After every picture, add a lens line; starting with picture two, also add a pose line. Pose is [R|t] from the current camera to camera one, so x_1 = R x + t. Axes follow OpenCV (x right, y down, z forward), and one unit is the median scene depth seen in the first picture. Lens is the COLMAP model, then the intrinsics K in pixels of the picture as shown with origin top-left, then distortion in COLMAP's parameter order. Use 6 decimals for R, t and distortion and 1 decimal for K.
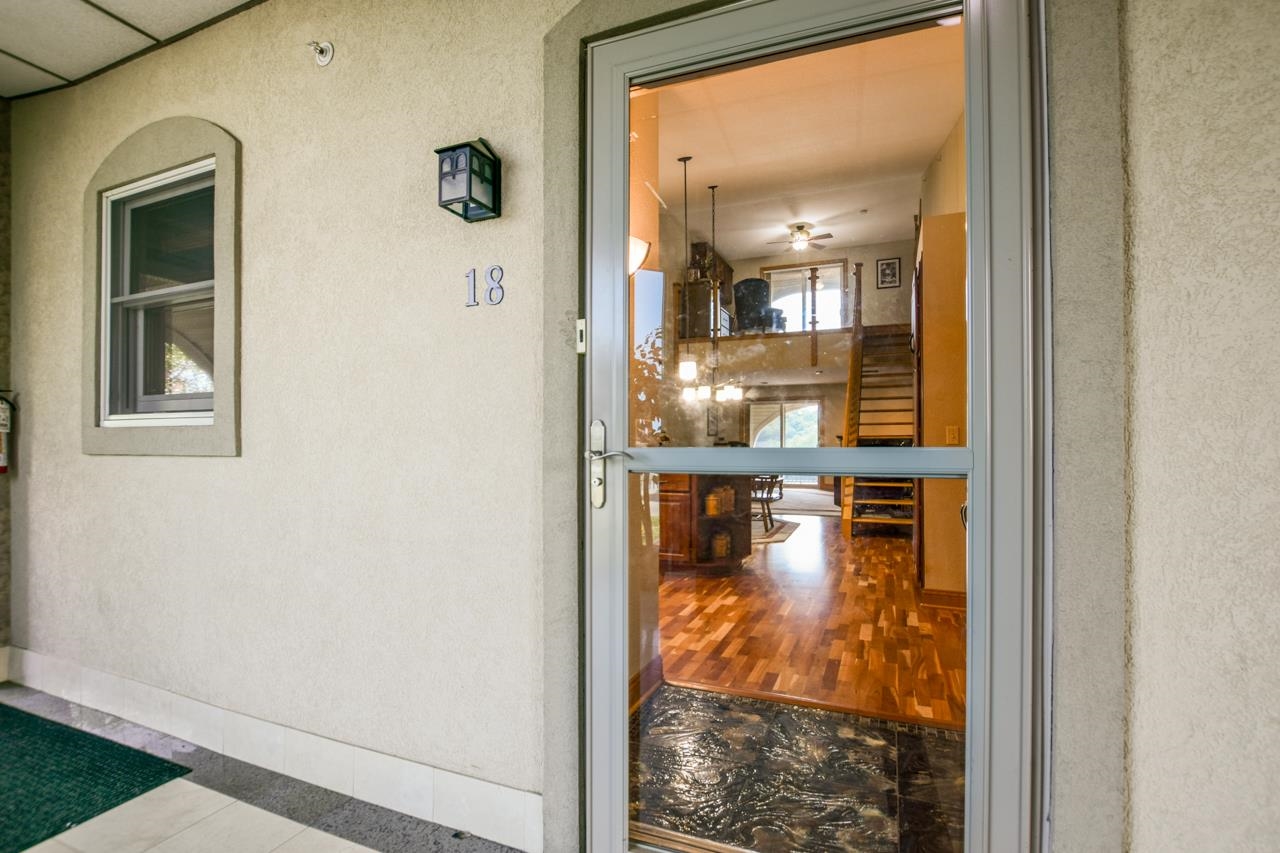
lens RADIAL K [[573.0, 0, 653.0], [0, 573.0, 447.9], [0, 0, 1]] dist [-0.012796, -0.000097]
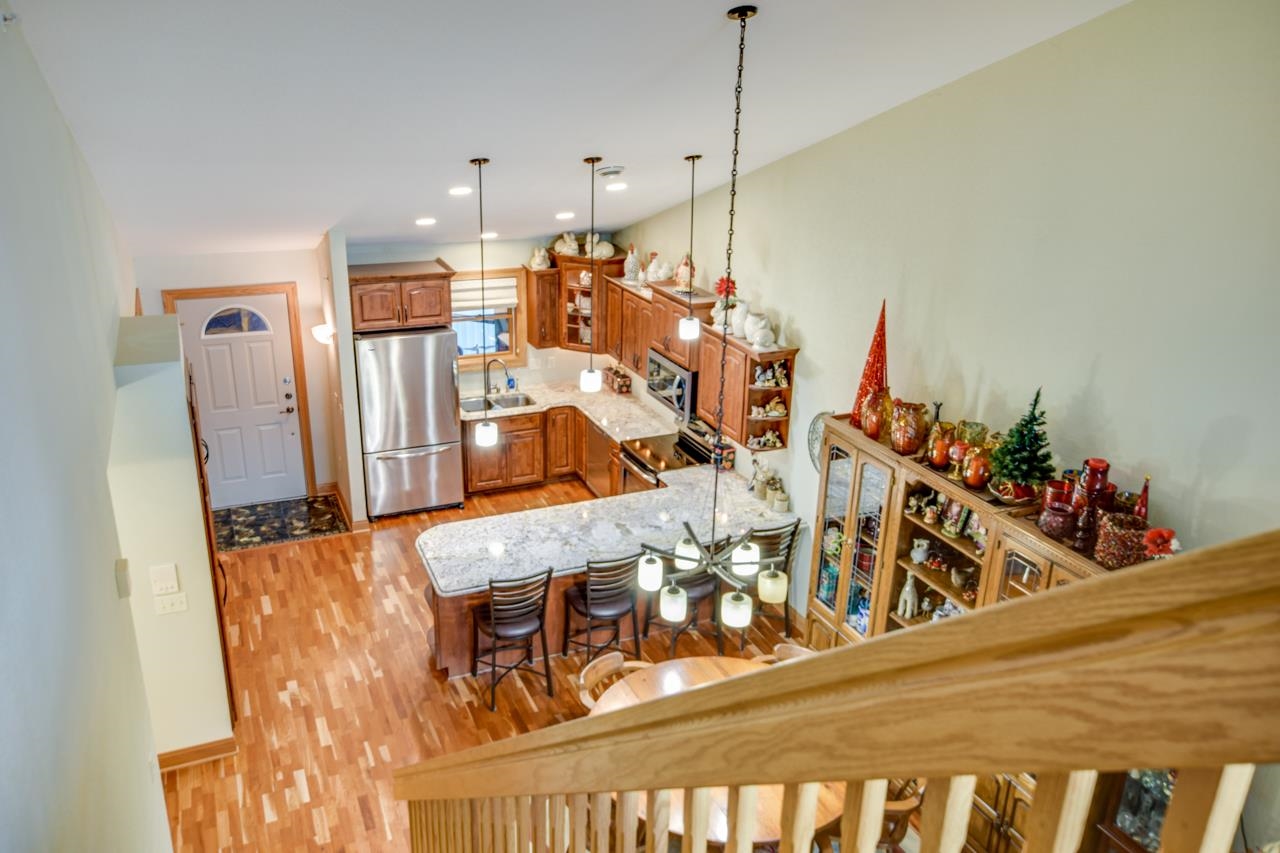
lens RADIAL K [[993.8, 0, 638.3], [0, 993.8, 425.7], [0, 0, 1]] dist [0.008218, 0.004070]
pose [[-0.683233, 0.239983, -0.689638, 0.393629], [-0.030418, 0.934277, 0.355249, -0.290880], [0.729566, 0.263696, -0.631029, 0.915947]]
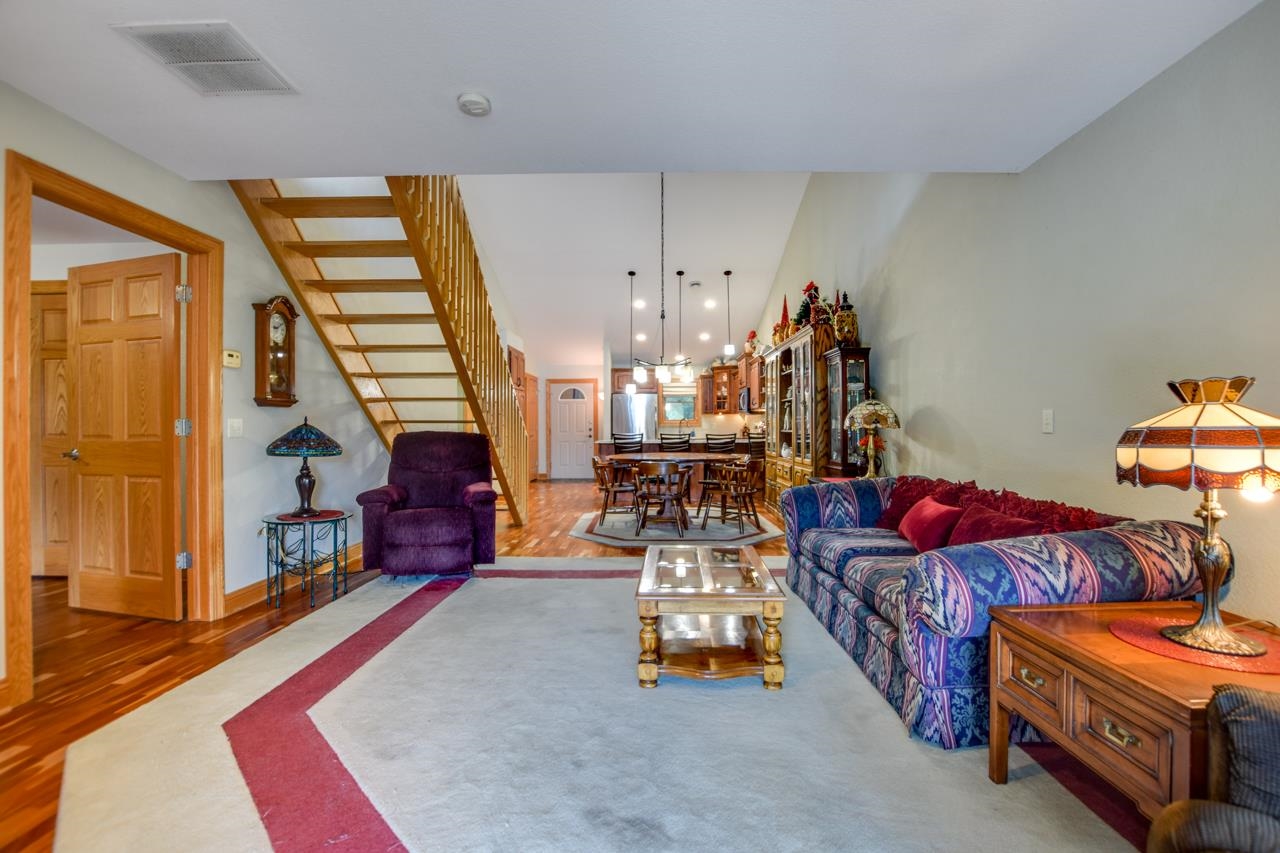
lens RADIAL K [[565.5, 0, 644.7], [0, 565.5, 424.0], [0, 0, 1]] dist [-0.027502, 0.001656]
pose [[-0.930958, 0.001131, -0.365124, 0.304676], [0.001293, 0.999999, -0.000201, -0.010653], [0.365124, -0.000659, -0.930959, 1.210230]]
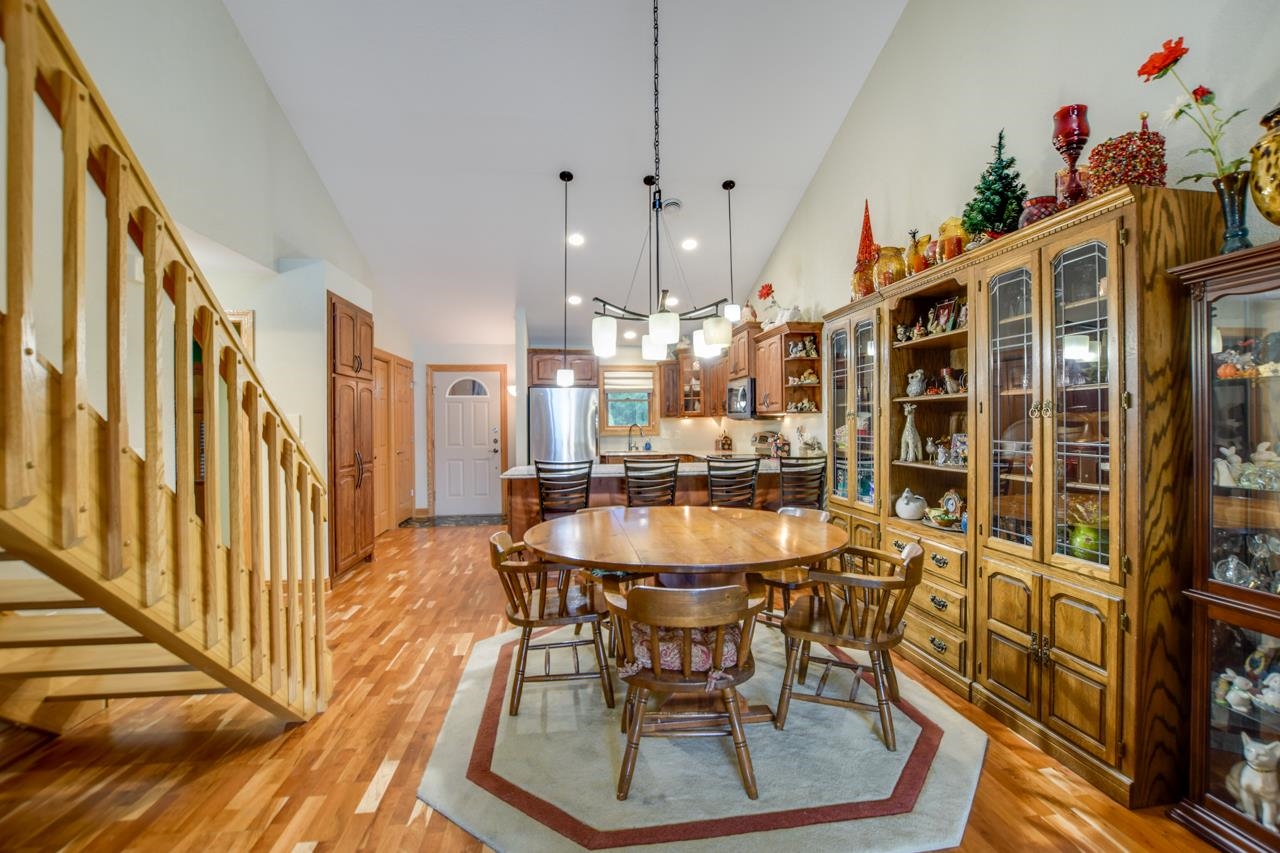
lens RADIAL K [[580.3, 0, 647.2], [0, 580.3, 426.3], [0, 0, 1]] dist [-0.029491, 0.001539]
pose [[-0.864587, 0.007663, -0.502424, 0.208708], [0.003905, 0.999956, 0.008531, -0.024956], [0.502467, 0.005413, -0.864579, 0.895457]]
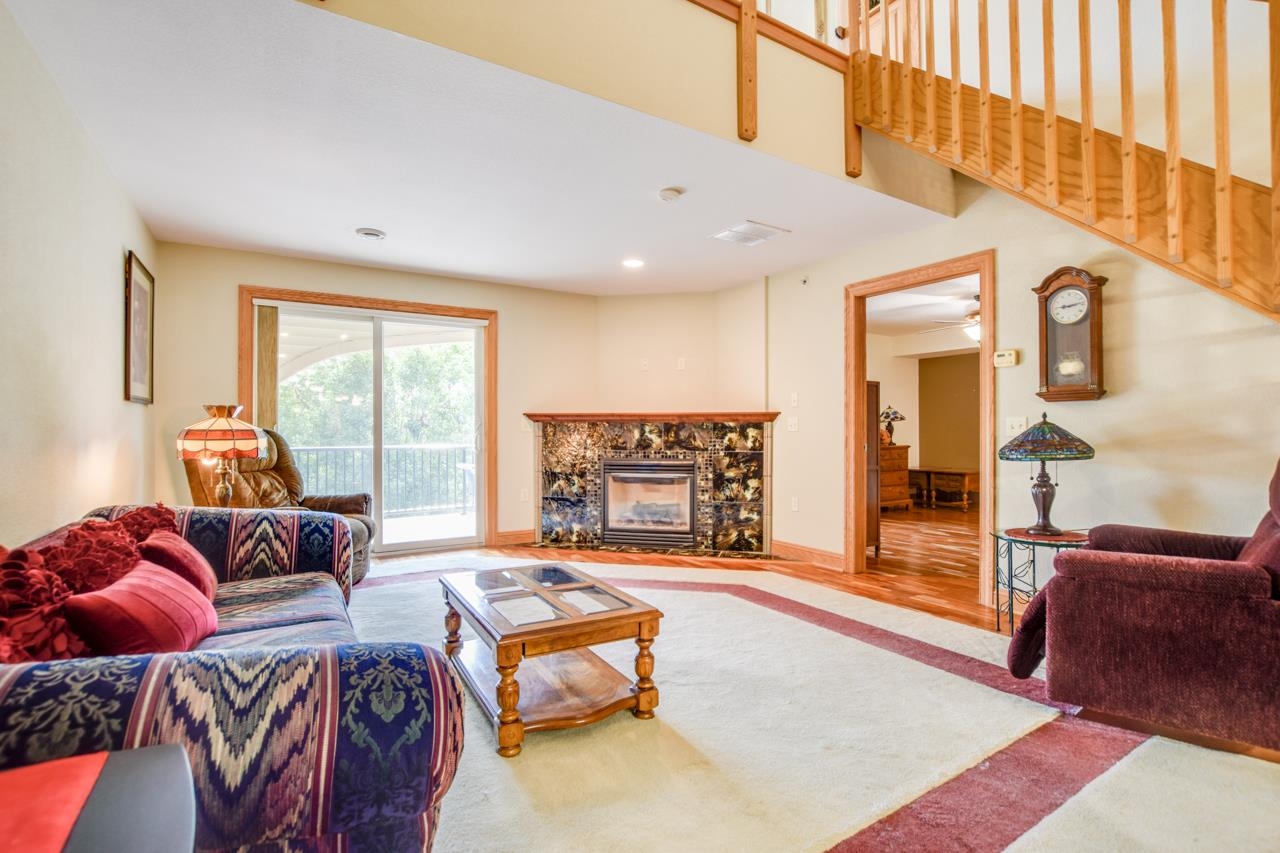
lens RADIAL K [[589.9, 0, 642.1], [0, 589.9, 430.7], [0, 0, 1]] dist [-0.029149, 0.001123]
pose [[0.584713, 0.002379, 0.811237, 0.029922], [0.007278, 0.999940, -0.008179, -0.005483], [-0.811207, 0.010687, 0.584661, 0.823877]]
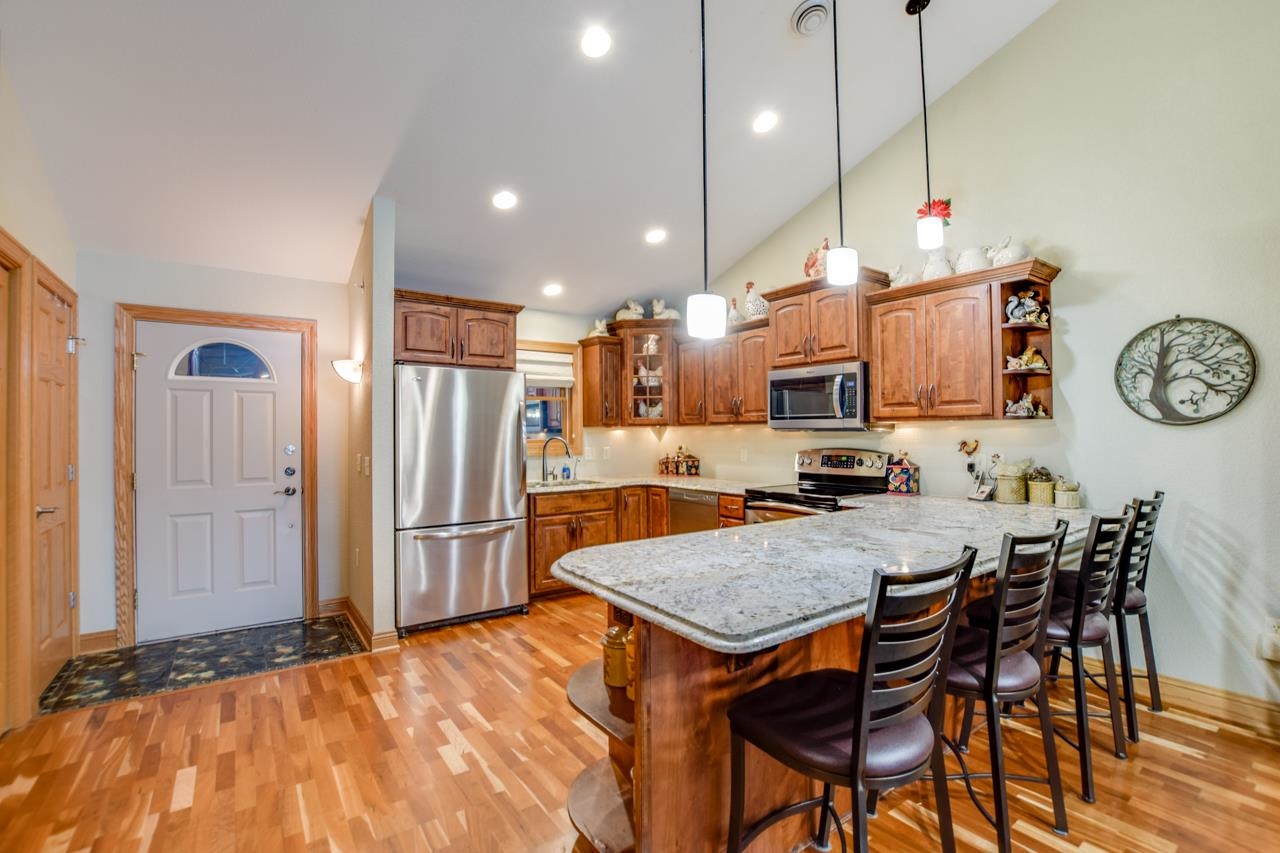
lens RADIAL K [[565.5, 0, 638.7], [0, 565.5, 428.8], [0, 0, 1]] dist [-0.027502, 0.001656]
pose [[-0.530058, -0.005380, -0.847944, 0.188044], [0.001585, 0.999972, -0.007335, -0.024675], [0.847960, -0.005232, -0.530035, 0.527918]]
